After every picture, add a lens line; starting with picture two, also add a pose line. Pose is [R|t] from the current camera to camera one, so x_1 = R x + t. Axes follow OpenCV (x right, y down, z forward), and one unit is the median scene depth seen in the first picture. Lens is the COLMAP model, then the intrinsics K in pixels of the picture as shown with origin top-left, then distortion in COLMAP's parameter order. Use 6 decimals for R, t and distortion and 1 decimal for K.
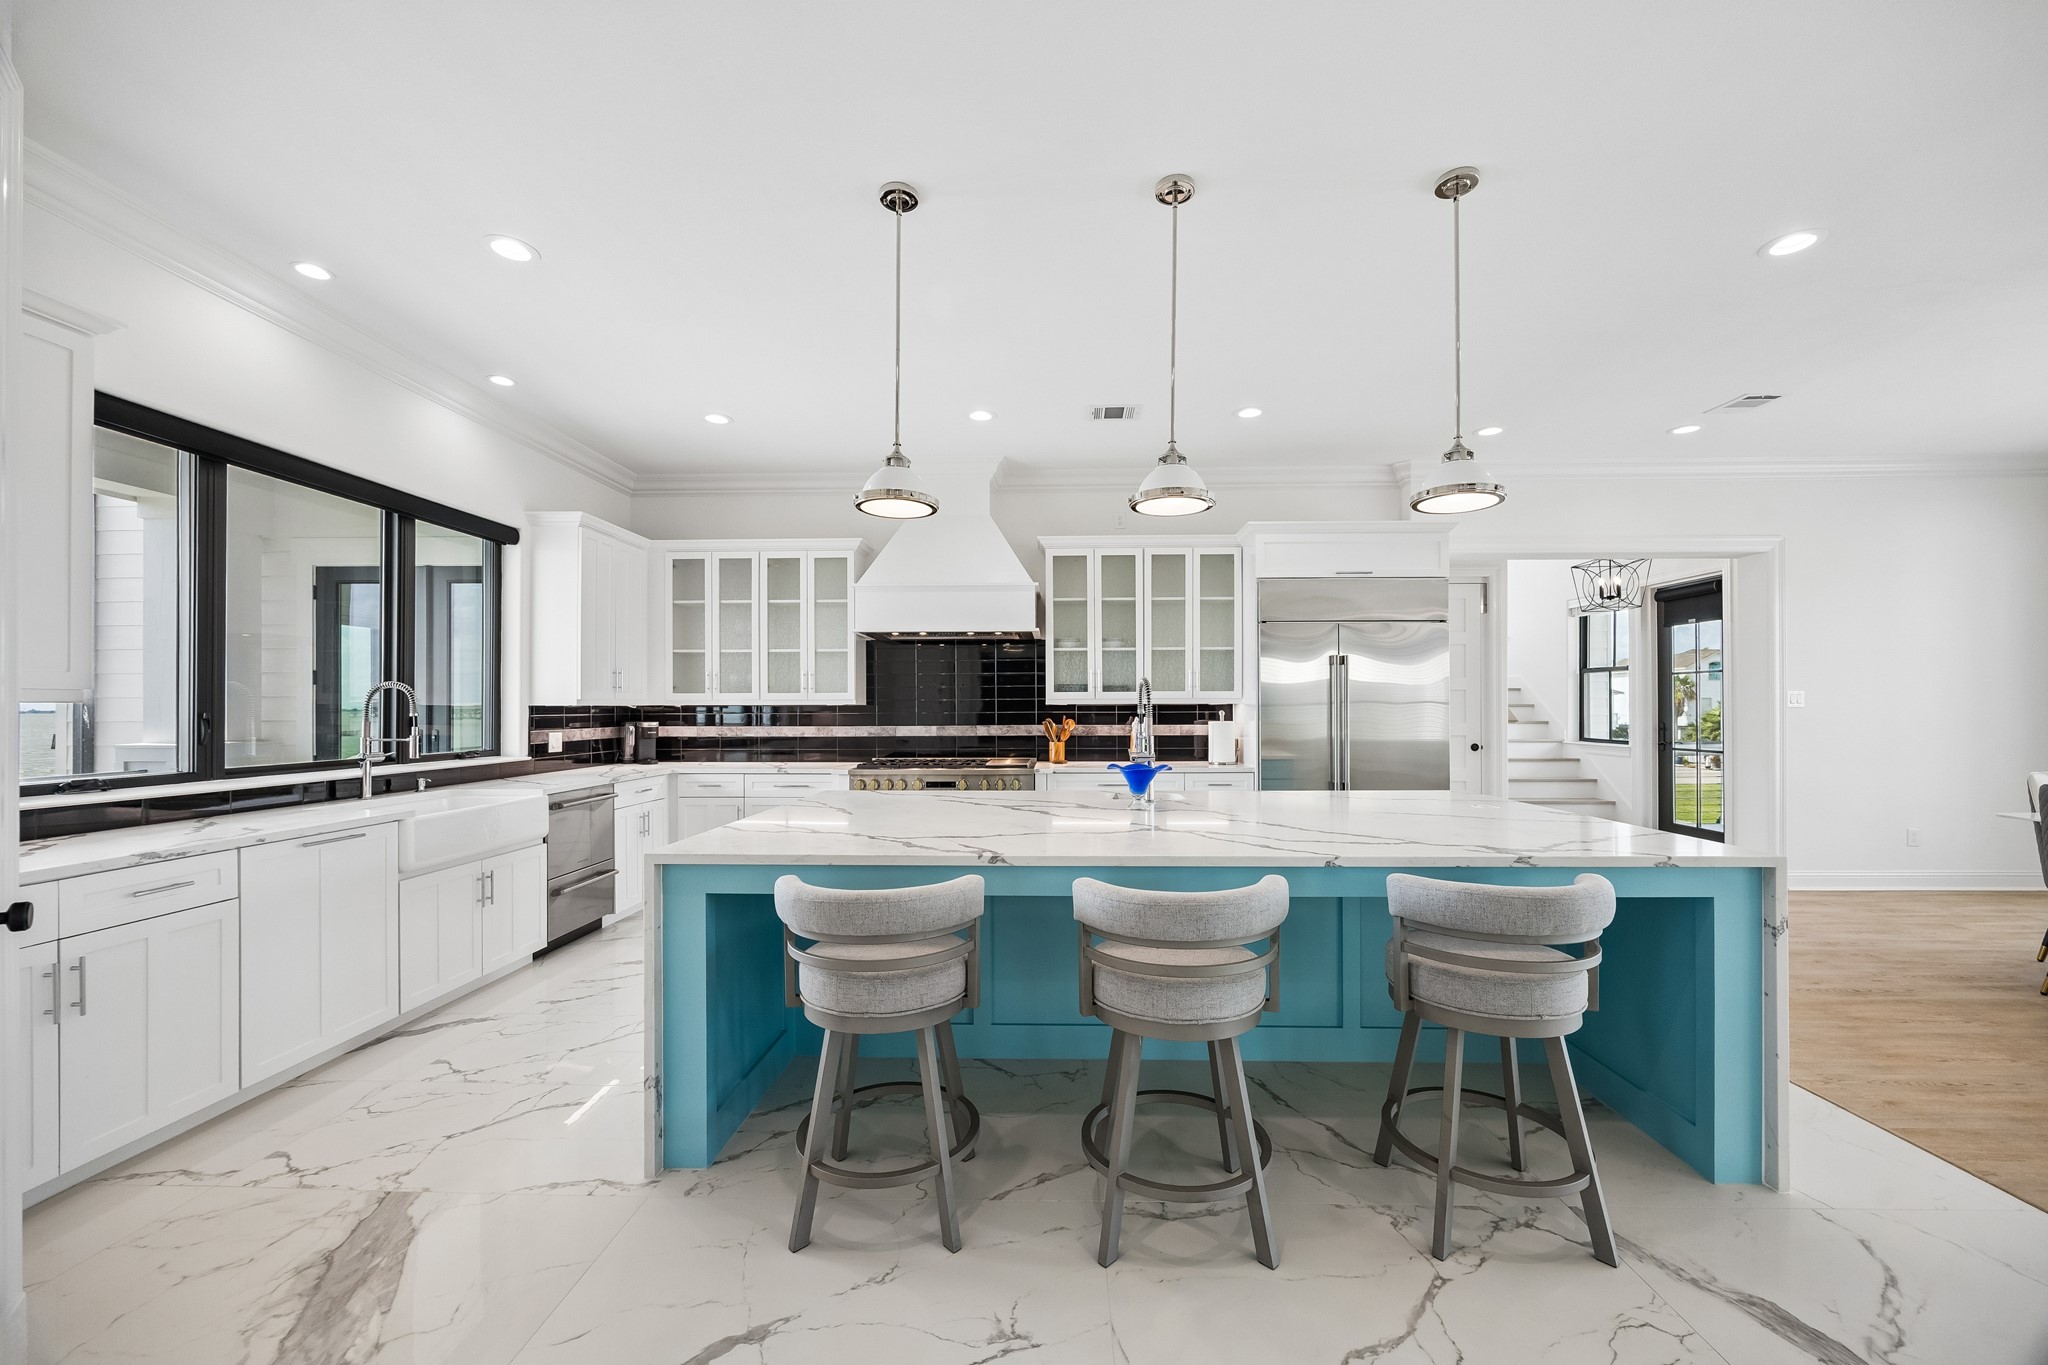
lens RADIAL K [[784.6, 0, 1036.3], [0, 784.6, 703.1], [0, 0, 1]] dist [-0.005390, 0.000746]
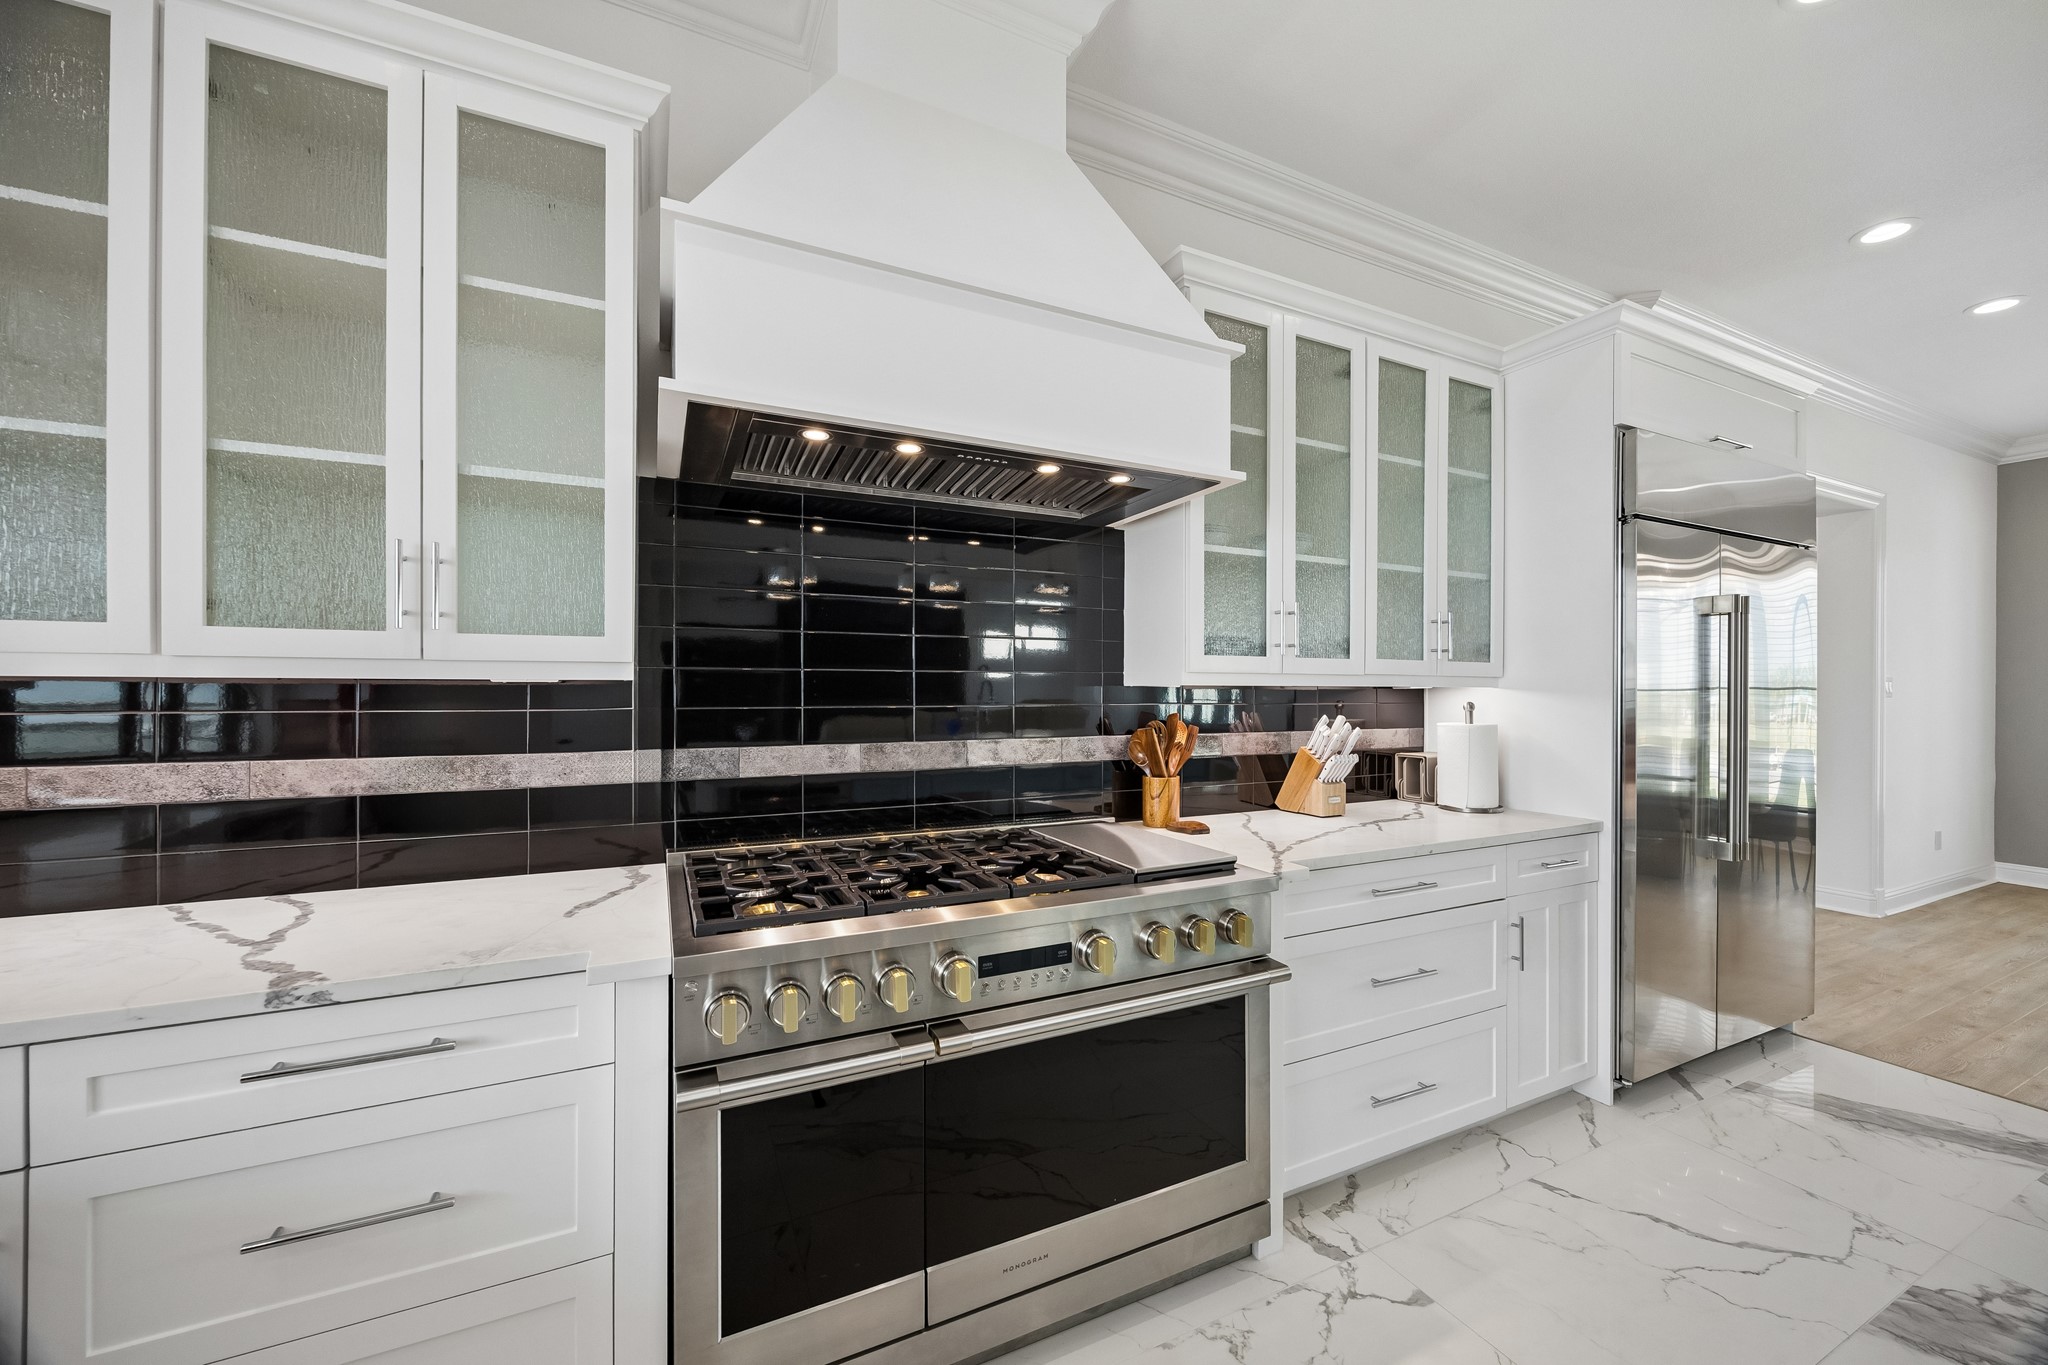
lens RADIAL K [[784.6, 0, 1040.4], [0, 784.6, 681.4], [0, 0, 1]] dist [-0.005390, 0.000746]
pose [[0.883105, 0.010342, 0.469062, -0.233965], [-0.010014, 0.999945, -0.003194, 0.001612], [-0.469069, -0.001877, 0.883160, 0.686814]]
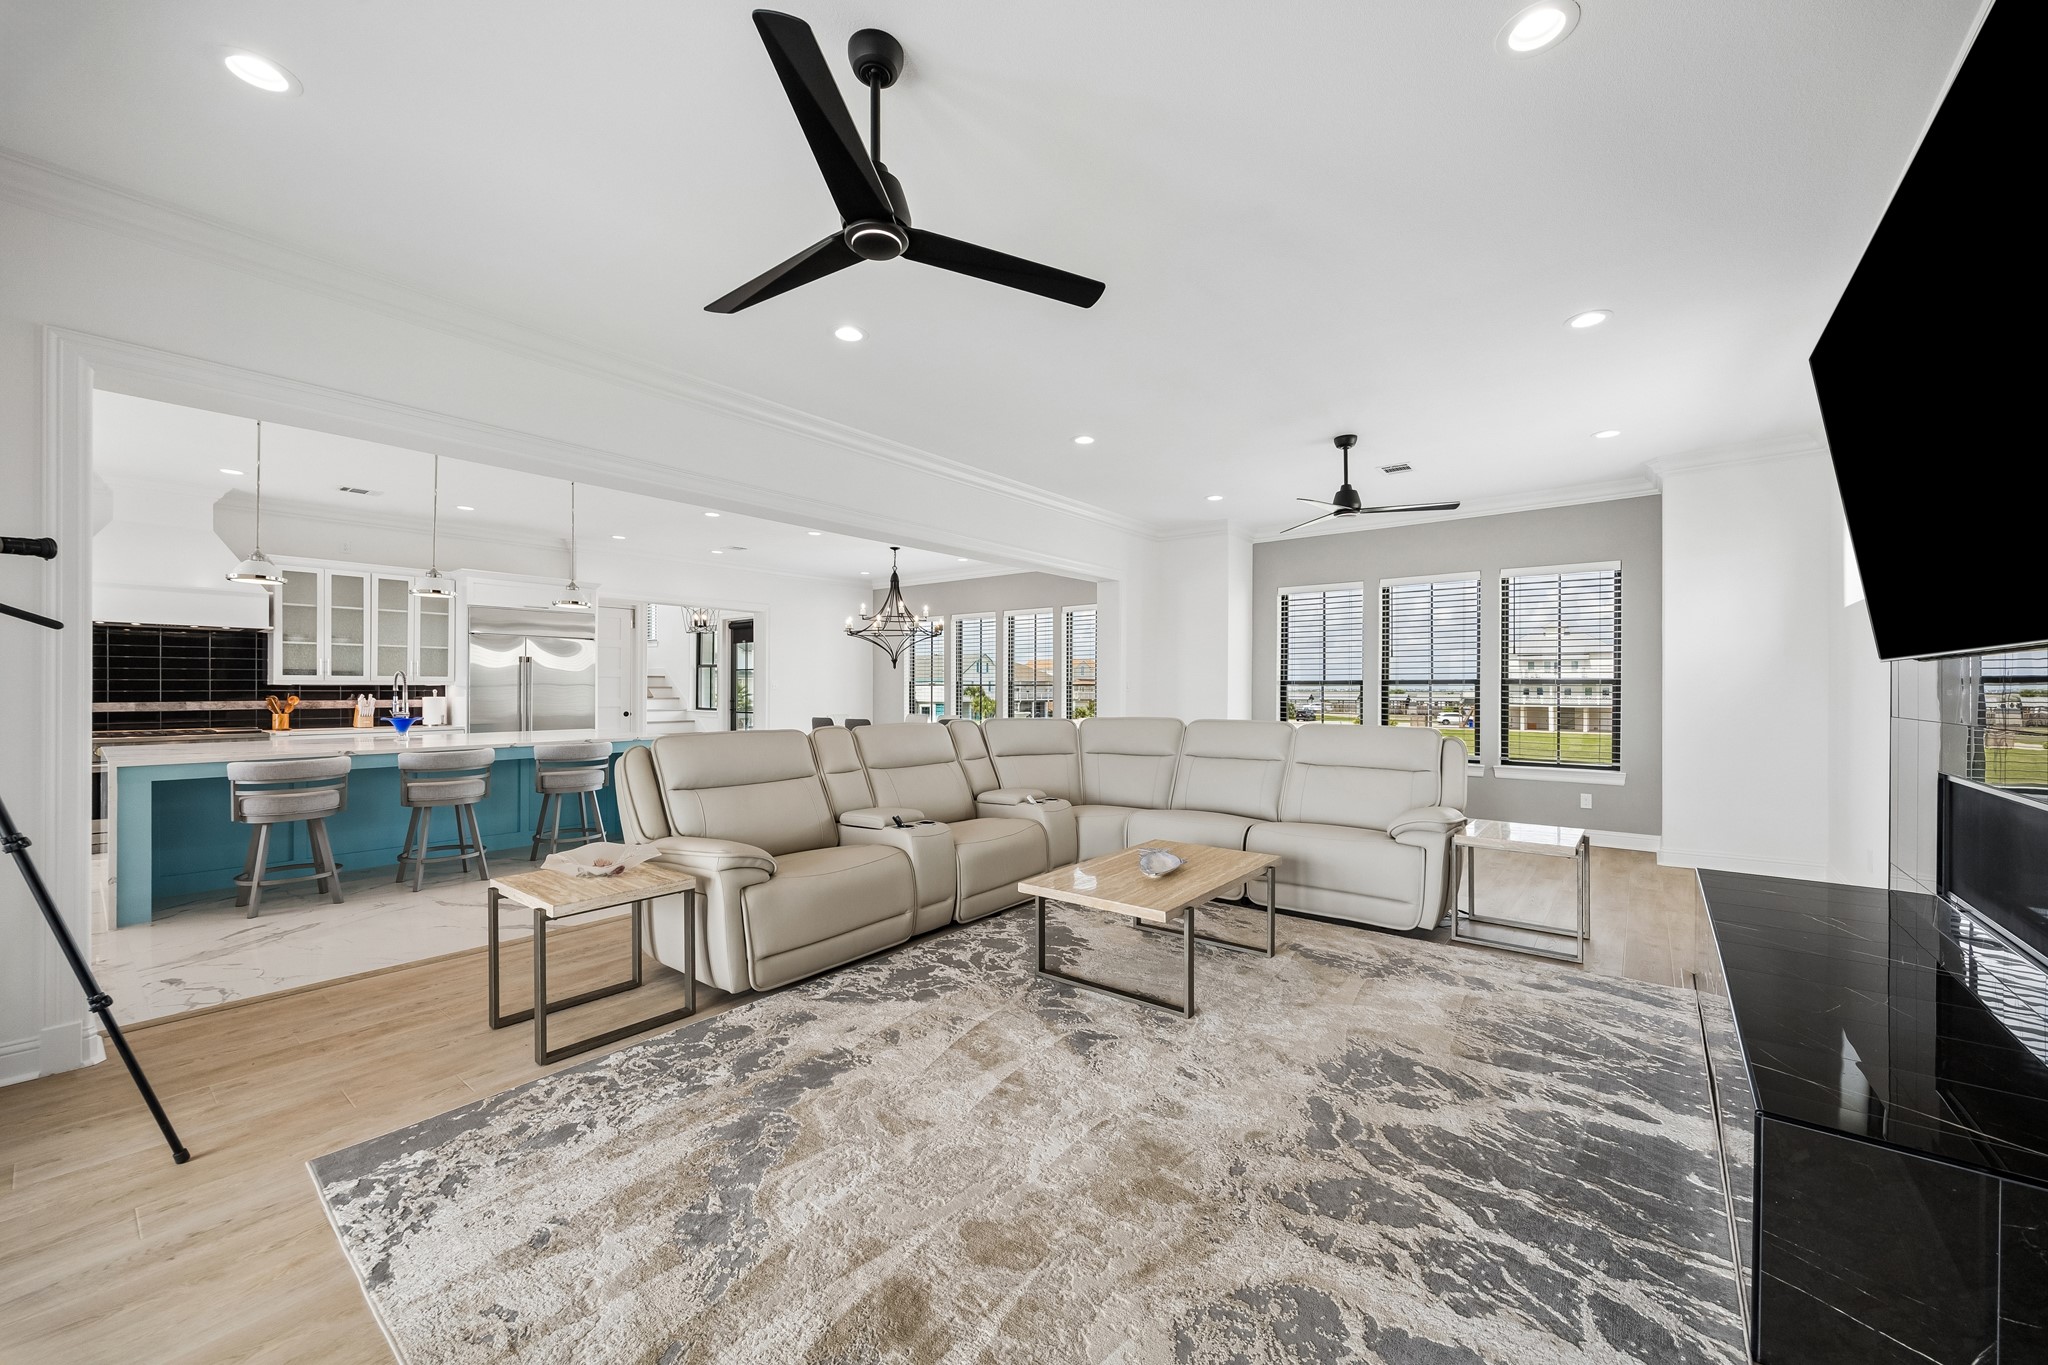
lens RADIAL K [[784.6, 0, 1031.2], [0, 784.6, 683.1], [0, 0, 1]] dist [-0.005390, 0.000746]
pose [[0.601107, 0.008890, 0.799119, -0.264998], [-0.005656, 0.999960, -0.006869, 0.001352], [-0.799148, -0.000391, 0.601134, -0.767401]]
